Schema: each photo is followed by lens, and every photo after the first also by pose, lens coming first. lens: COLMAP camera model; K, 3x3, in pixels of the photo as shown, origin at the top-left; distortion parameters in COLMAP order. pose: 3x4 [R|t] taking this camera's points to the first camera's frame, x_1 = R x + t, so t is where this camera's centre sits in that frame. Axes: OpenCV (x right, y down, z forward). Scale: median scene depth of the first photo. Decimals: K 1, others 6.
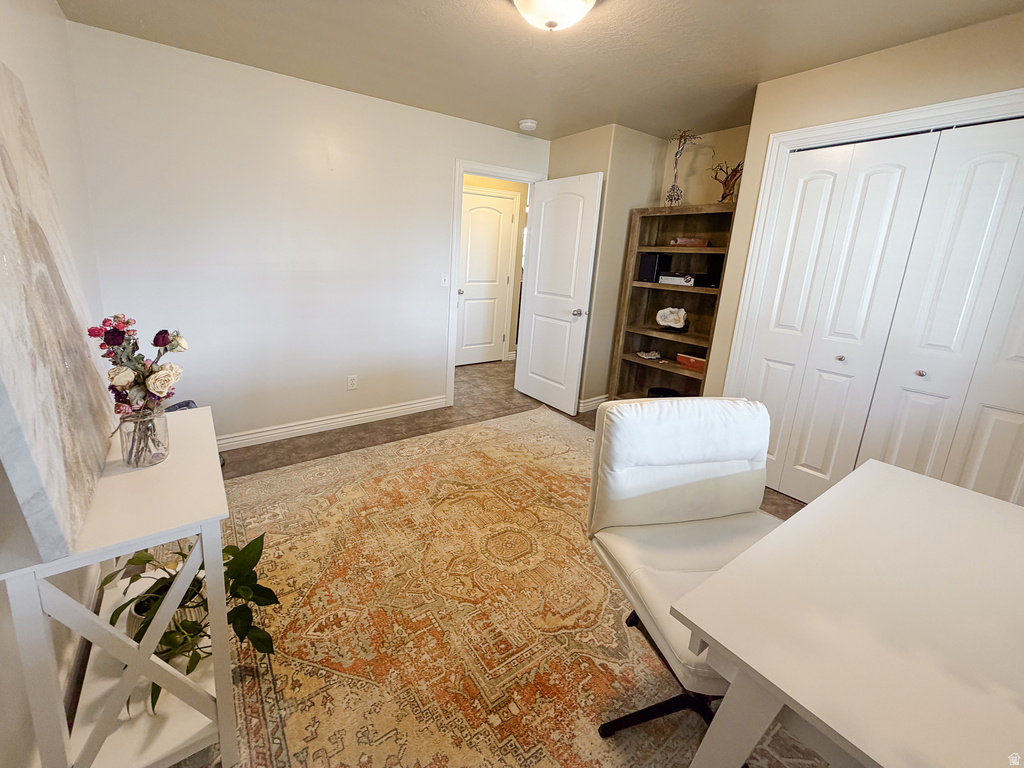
lens RADIAL K [[424.0, 0, 512.0], [0, 424.0, 384.0], [0, 0, 1]] dist [-0.000798, 0.000017]
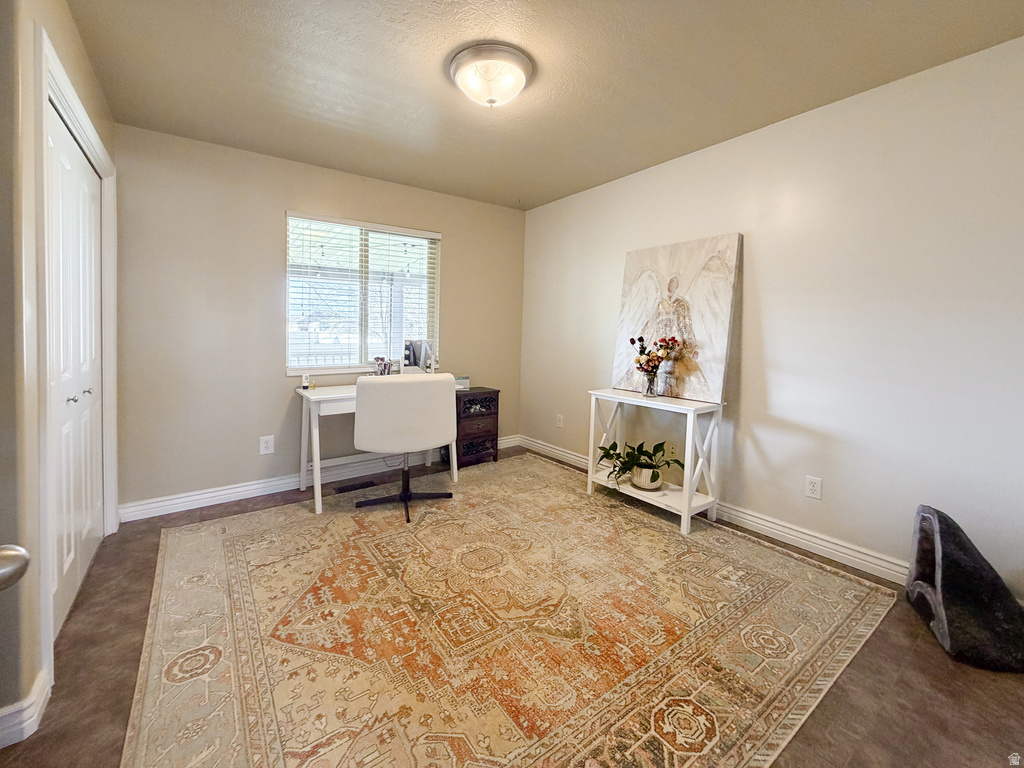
lens RADIAL K [[424.0, 0, 512.0], [0, 424.0, 384.0], [0, 0, 1]] dist [-0.000798, 0.000017]
pose [[-0.998991, -0.044438, -0.006535, -0.048680], [-0.043174, 0.909891, 0.412596, -0.419140], [-0.012388, 0.412462, -0.910891, 1.547929]]
